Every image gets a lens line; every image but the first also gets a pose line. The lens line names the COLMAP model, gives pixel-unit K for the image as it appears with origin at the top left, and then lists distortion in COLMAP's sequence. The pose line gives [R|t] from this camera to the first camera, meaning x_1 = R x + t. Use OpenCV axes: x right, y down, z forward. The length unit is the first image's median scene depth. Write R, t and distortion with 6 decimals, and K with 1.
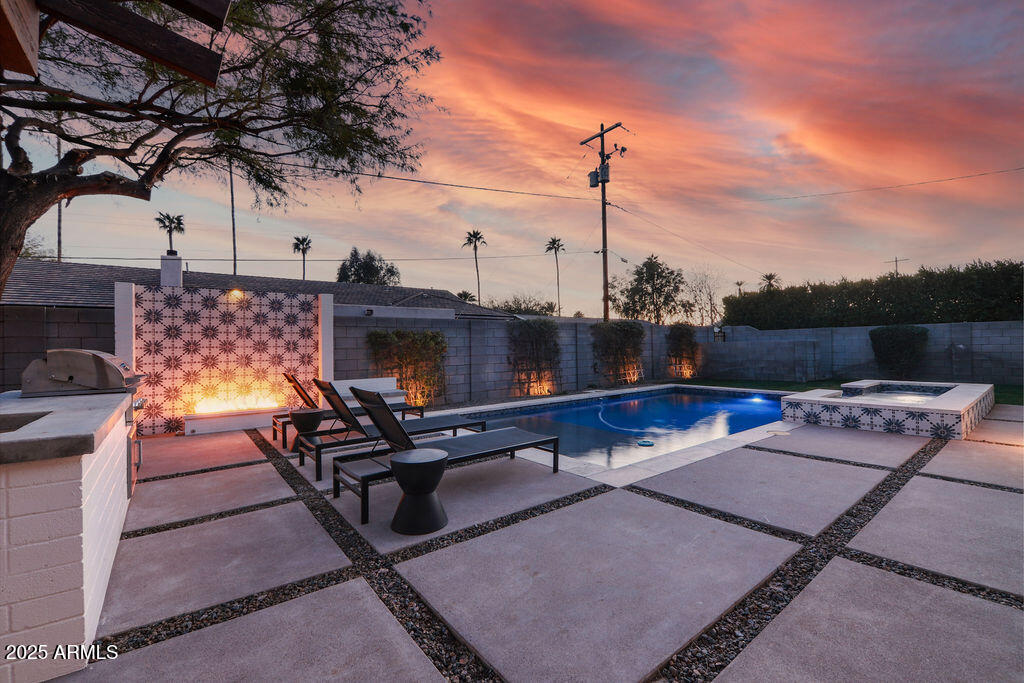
lens RADIAL K [[431.0, 0, 512.0], [0, 431.0, 341.5], [0, 0, 1]] dist [-0.001005, -0.000562]
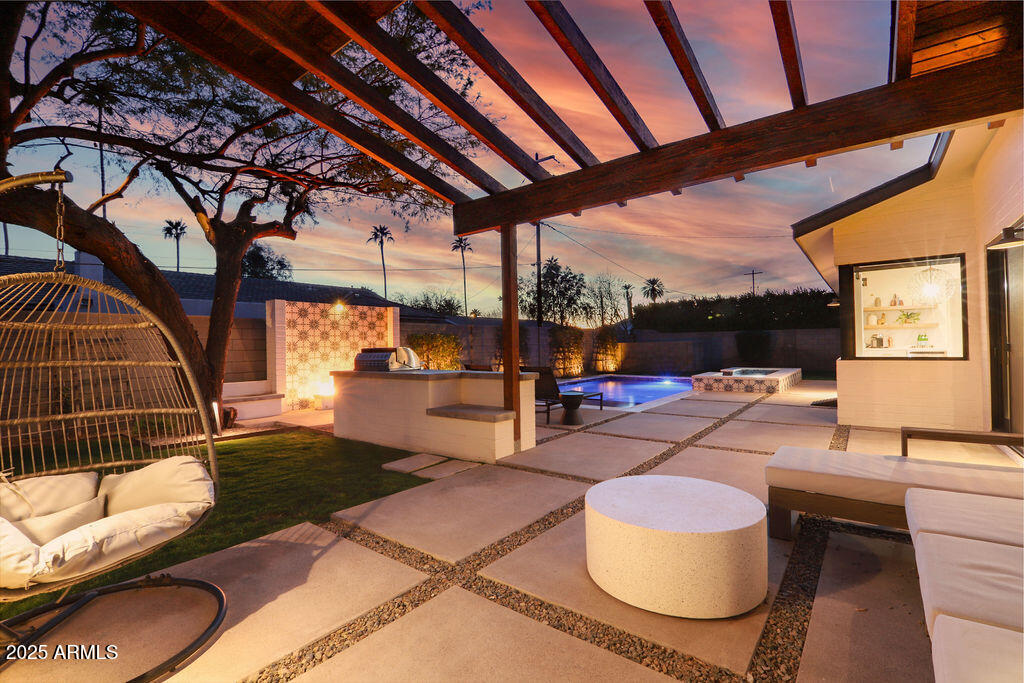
lens RADIAL K [[458.9, 0, 514.4], [0, 458.9, 337.4], [0, 0, 1]] dist [0.035942, 0.000233]
pose [[0.968750, 0.002699, 0.248024, -0.203312], [-0.000557, 0.999962, -0.008707, -0.001408], [-0.248038, 0.008297, 0.968715, -0.236680]]
